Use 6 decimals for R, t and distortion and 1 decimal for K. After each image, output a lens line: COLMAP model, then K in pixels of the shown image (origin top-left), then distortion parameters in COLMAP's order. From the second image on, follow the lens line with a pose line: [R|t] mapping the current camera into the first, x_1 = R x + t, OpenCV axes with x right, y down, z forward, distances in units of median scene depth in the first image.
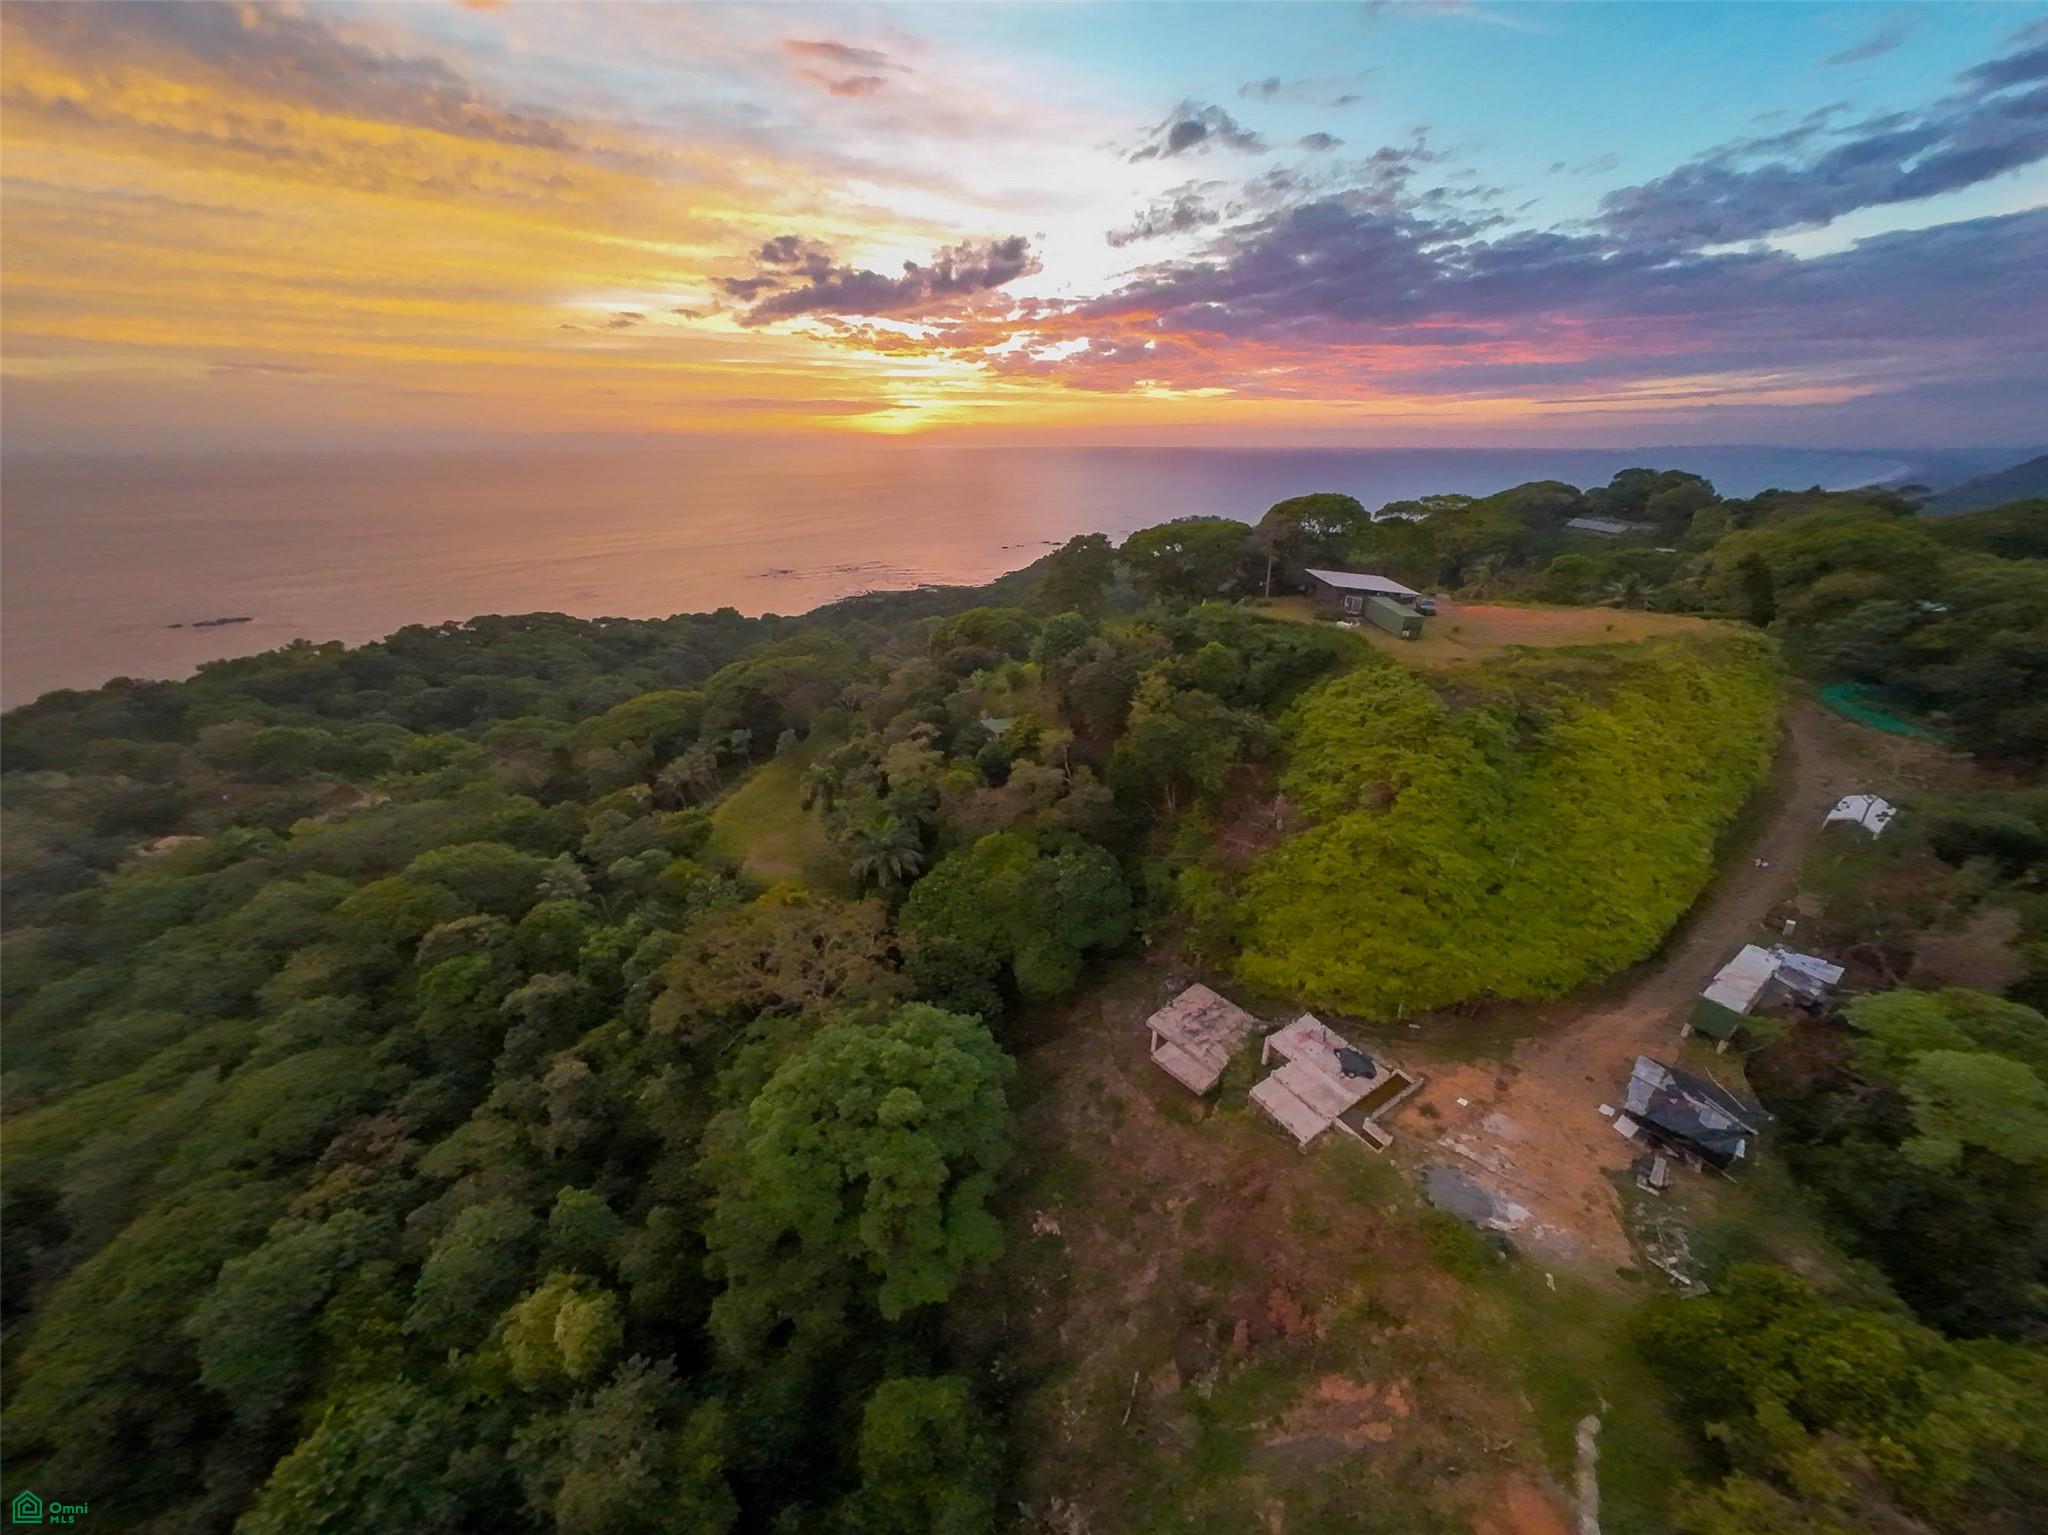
lens RADIAL K [[703.2, 0, 1031.3], [0, 703.2, 761.1], [0, 0, 1]] dist [-0.013405, 0.005841]
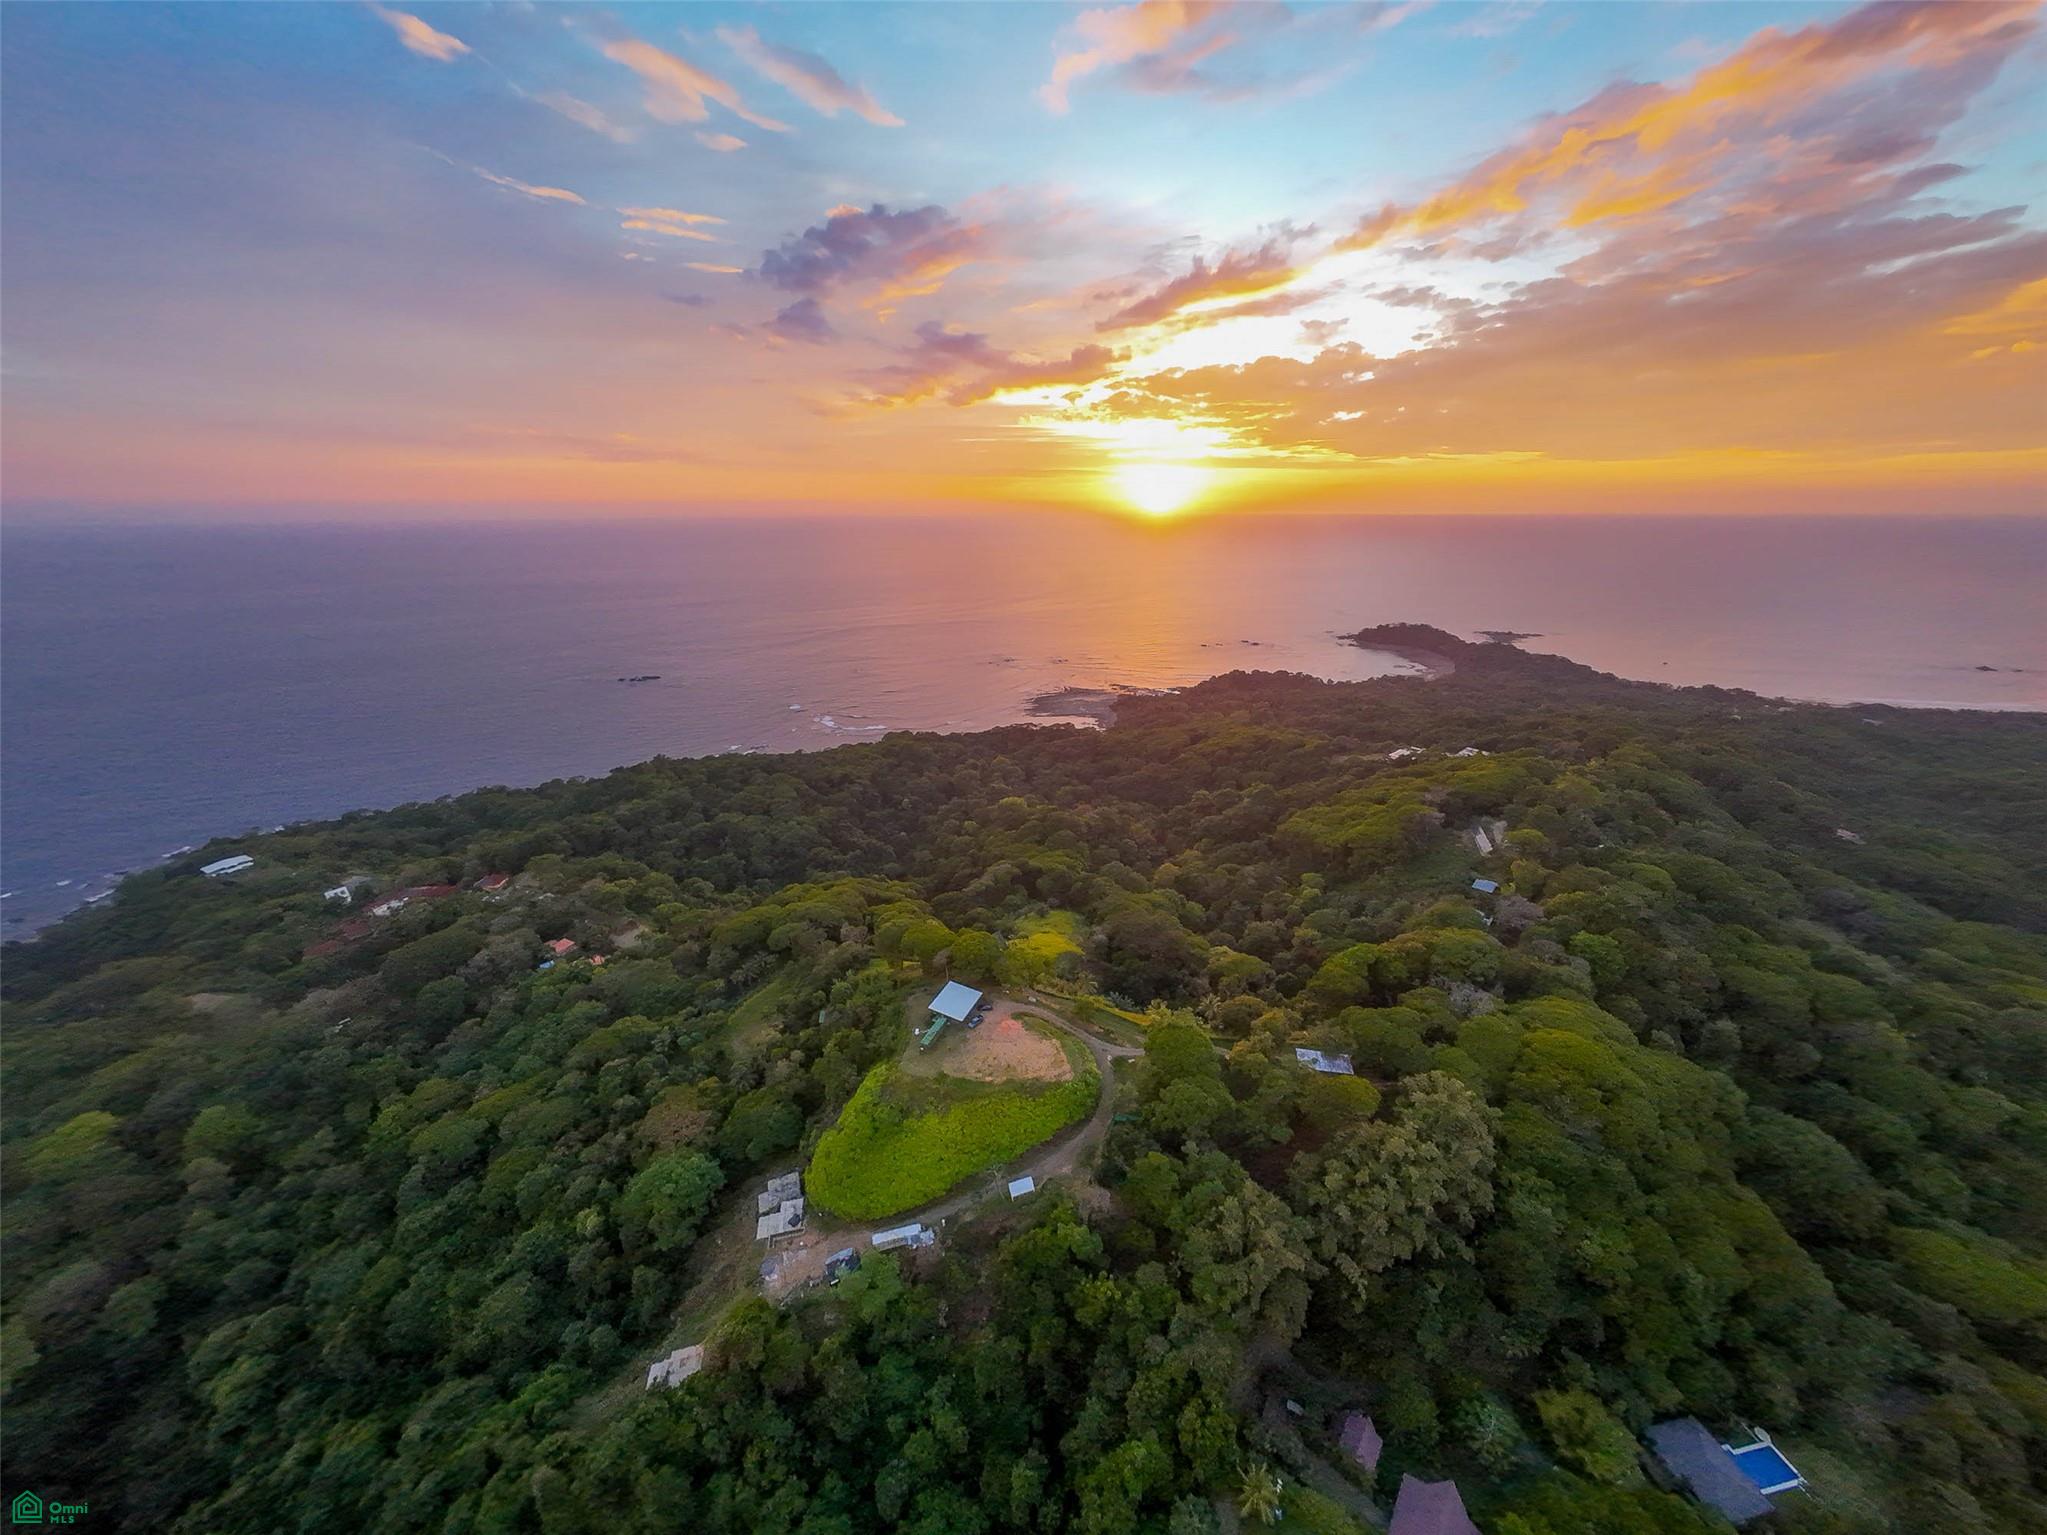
lens RADIAL K [[702.8, 0, 1030.8], [0, 702.8, 761.1], [0, 0, 1]] dist [-0.013405, 0.005841]
pose [[0.932880, 0.100331, -0.345931, 2.075677], [-0.120821, 0.991942, -0.038125, -1.405758], [0.339318, 0.077362, 0.937485, -1.481879]]
